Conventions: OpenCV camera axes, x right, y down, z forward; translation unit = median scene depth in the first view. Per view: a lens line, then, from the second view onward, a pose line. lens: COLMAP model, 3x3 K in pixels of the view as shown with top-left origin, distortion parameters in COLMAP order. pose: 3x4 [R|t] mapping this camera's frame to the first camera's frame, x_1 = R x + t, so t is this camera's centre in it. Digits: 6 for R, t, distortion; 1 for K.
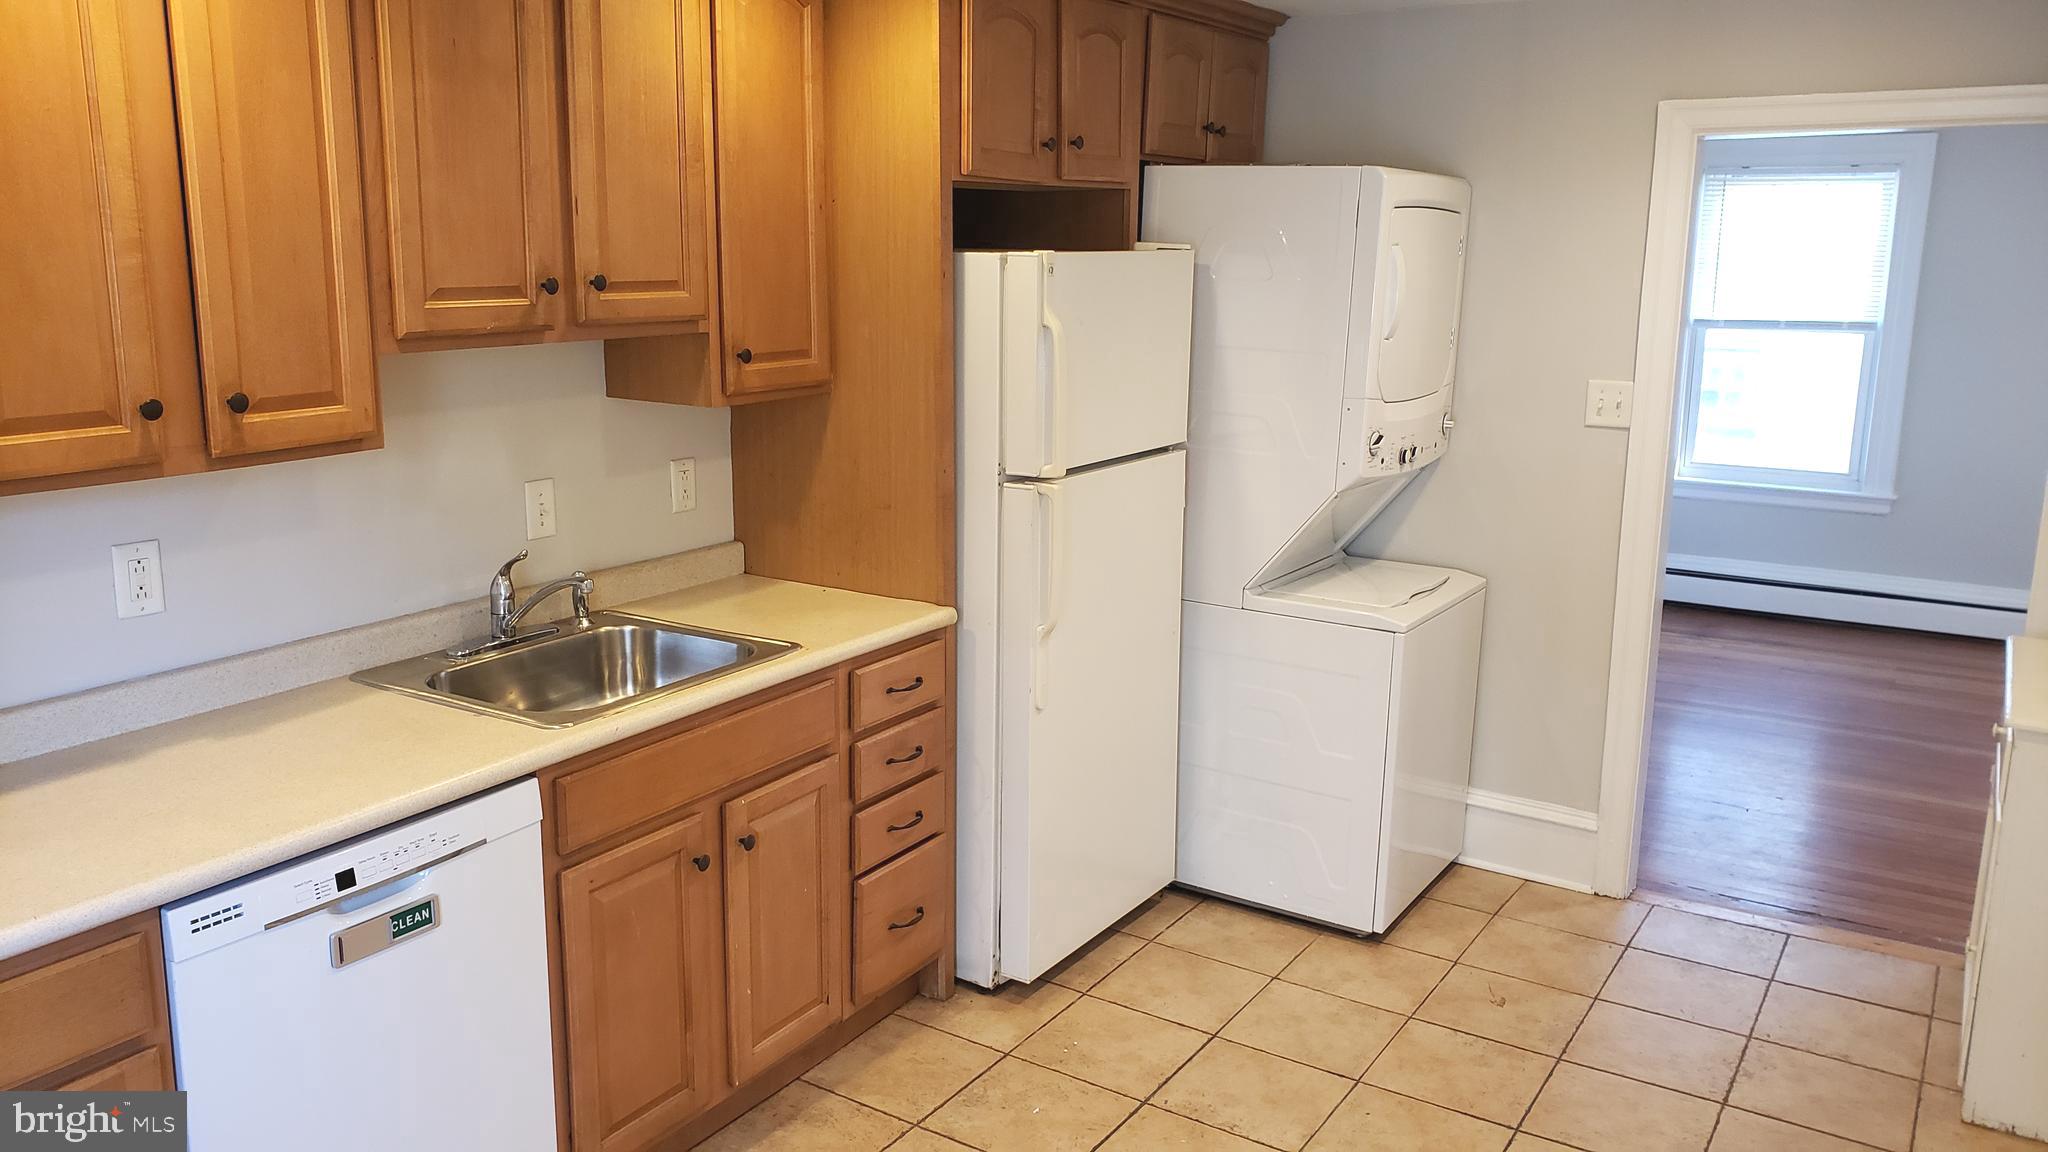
lens RADIAL K [[1566.1, 0, 1024.0], [0, 1566.1, 576.0], [0, 0, 1]] dist [0.003363, 0.002820]
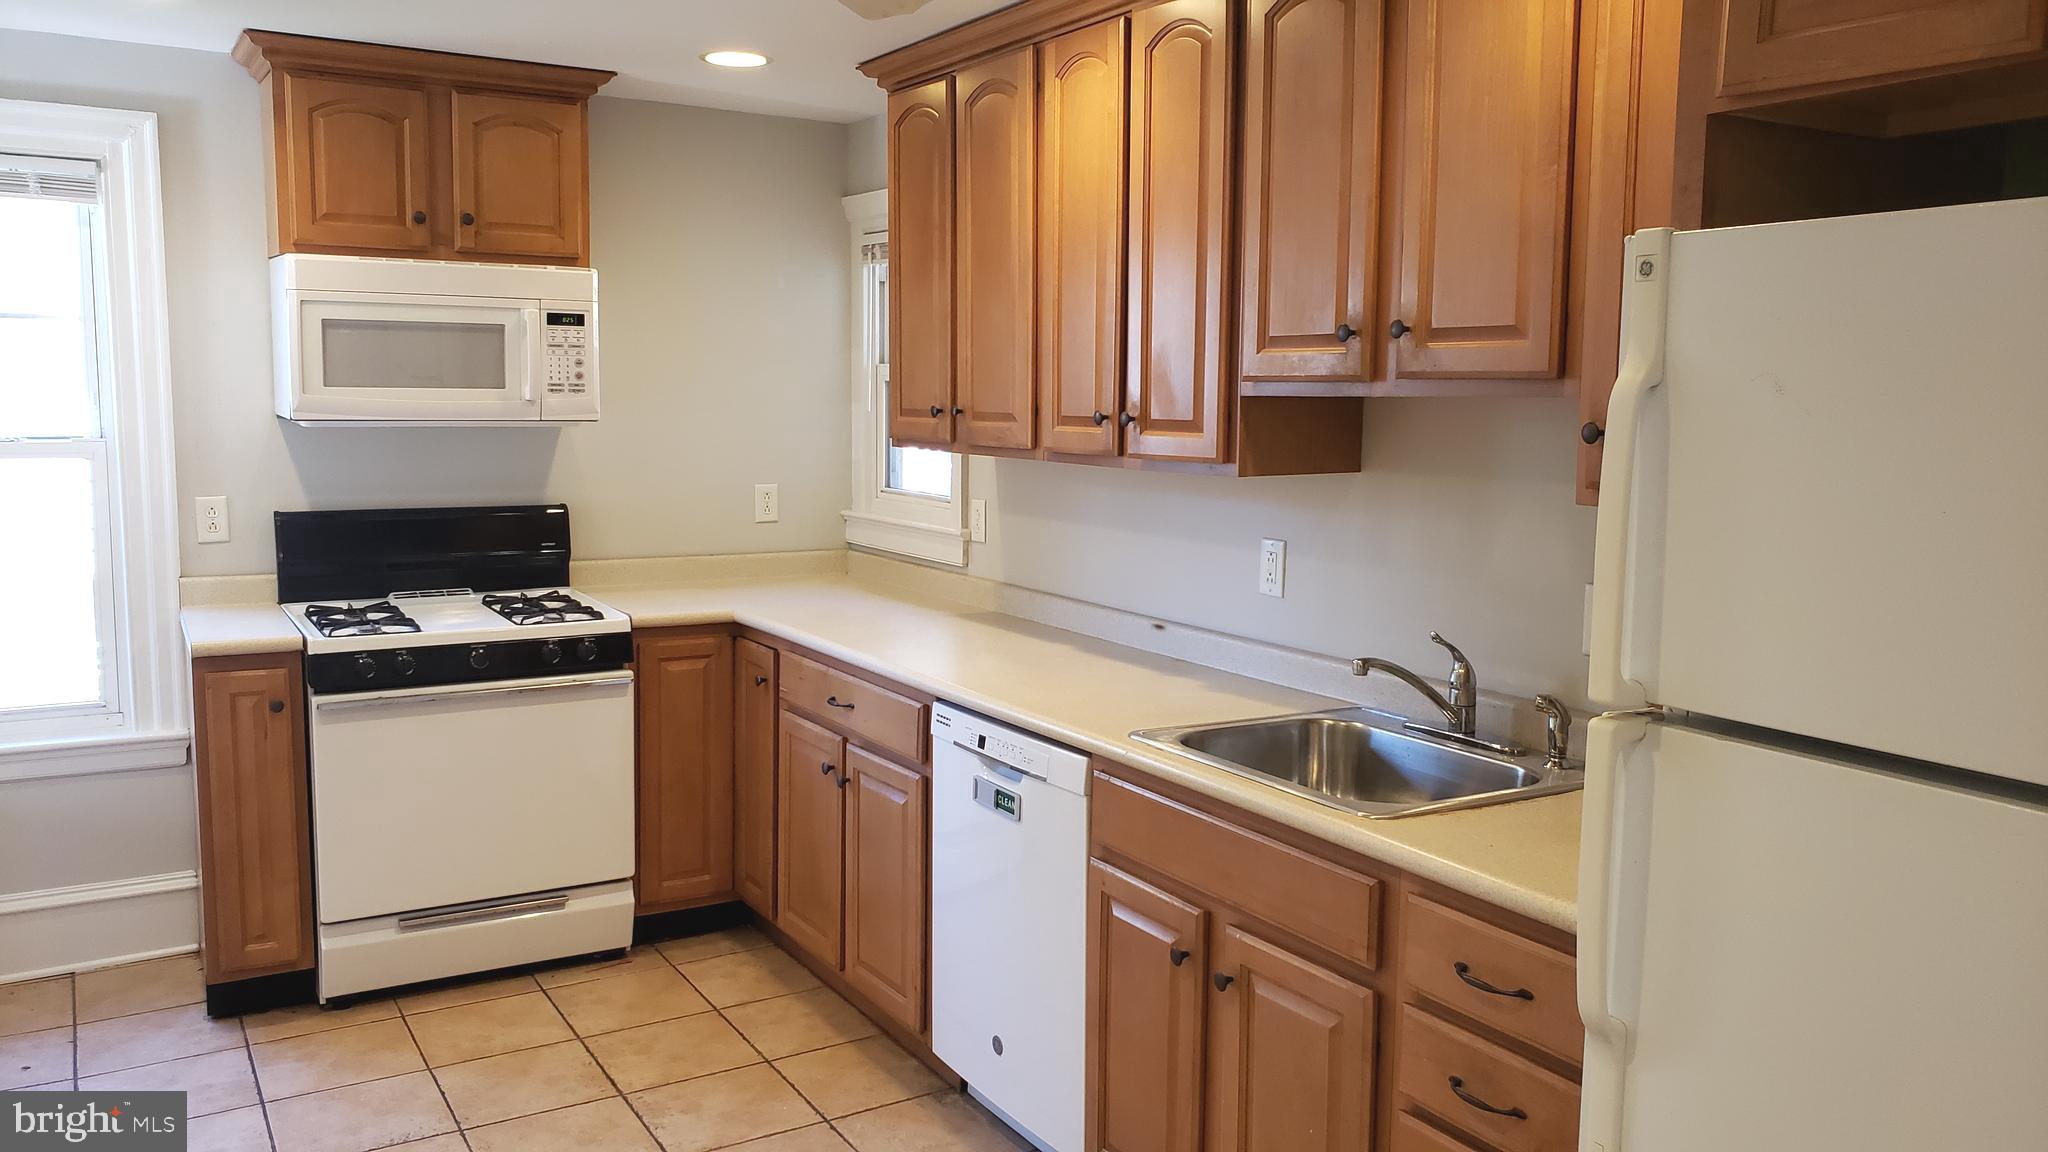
lens RADIAL K [[1566.1, 0, 1024.0], [0, 1566.1, 576.0], [0, 0, 1]] dist [0.003363, 0.002820]
pose [[-0.452680, 0.096105, -0.886479, 0.311613], [-0.204270, 0.956559, 0.208012, -0.099728], [0.867960, 0.275244, -0.413383, 0.613447]]
